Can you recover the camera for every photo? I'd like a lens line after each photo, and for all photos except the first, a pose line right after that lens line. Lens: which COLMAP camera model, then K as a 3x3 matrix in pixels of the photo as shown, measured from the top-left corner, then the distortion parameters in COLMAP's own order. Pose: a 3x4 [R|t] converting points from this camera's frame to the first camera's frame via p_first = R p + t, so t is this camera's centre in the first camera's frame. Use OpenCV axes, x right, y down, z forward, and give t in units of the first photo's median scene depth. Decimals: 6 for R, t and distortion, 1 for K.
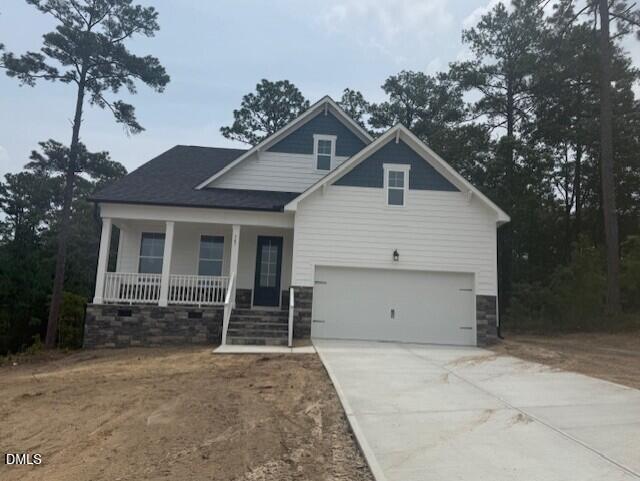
lens RADIAL K [[457.4, 0, 320.0], [0, 457.4, 240.5], [0, 0, 1]] dist [0.090934, -0.062868]
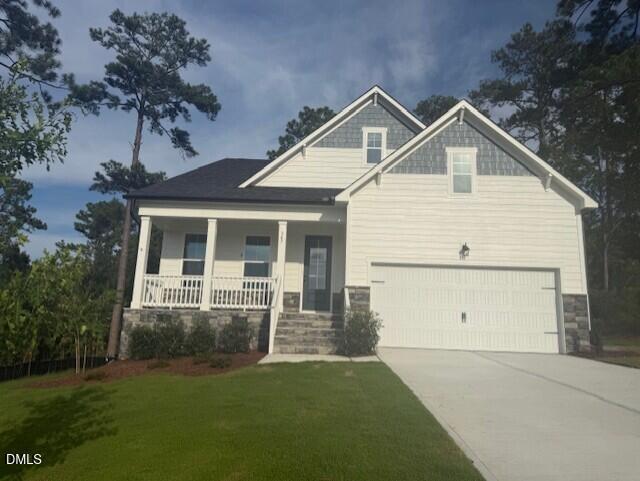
lens RADIAL K [[409.7, 0, 335.7], [0, 409.7, 241.4], [0, 0, 1]] dist [0.052717, 0.000054]
pose [[0.998594, -0.018817, -0.049566, -0.028215], [0.017015, 0.999187, -0.036542, 0.028954], [0.050214, 0.035647, 0.998102, 0.142296]]
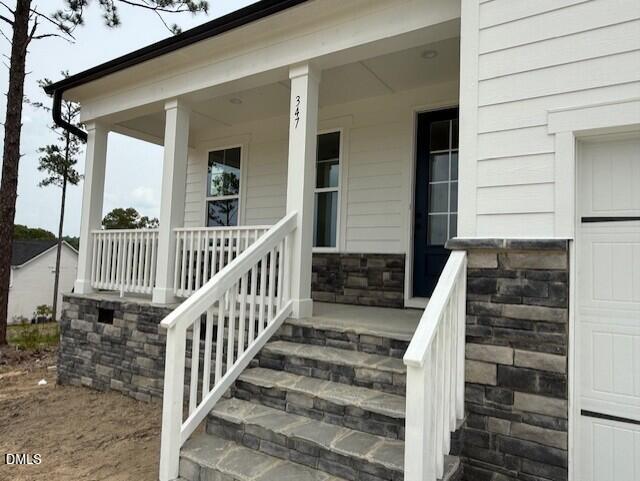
lens RADIAL K [[457.4, 0, 320.0], [0, 457.4, 240.5], [0, 0, 1]] dist [0.090934, -0.062868]
pose [[0.831298, -0.043188, -0.554147, 0.004888], [0.090373, 0.994213, 0.058087, 0.055501], [0.548431, -0.098367, 0.830390, 0.541853]]
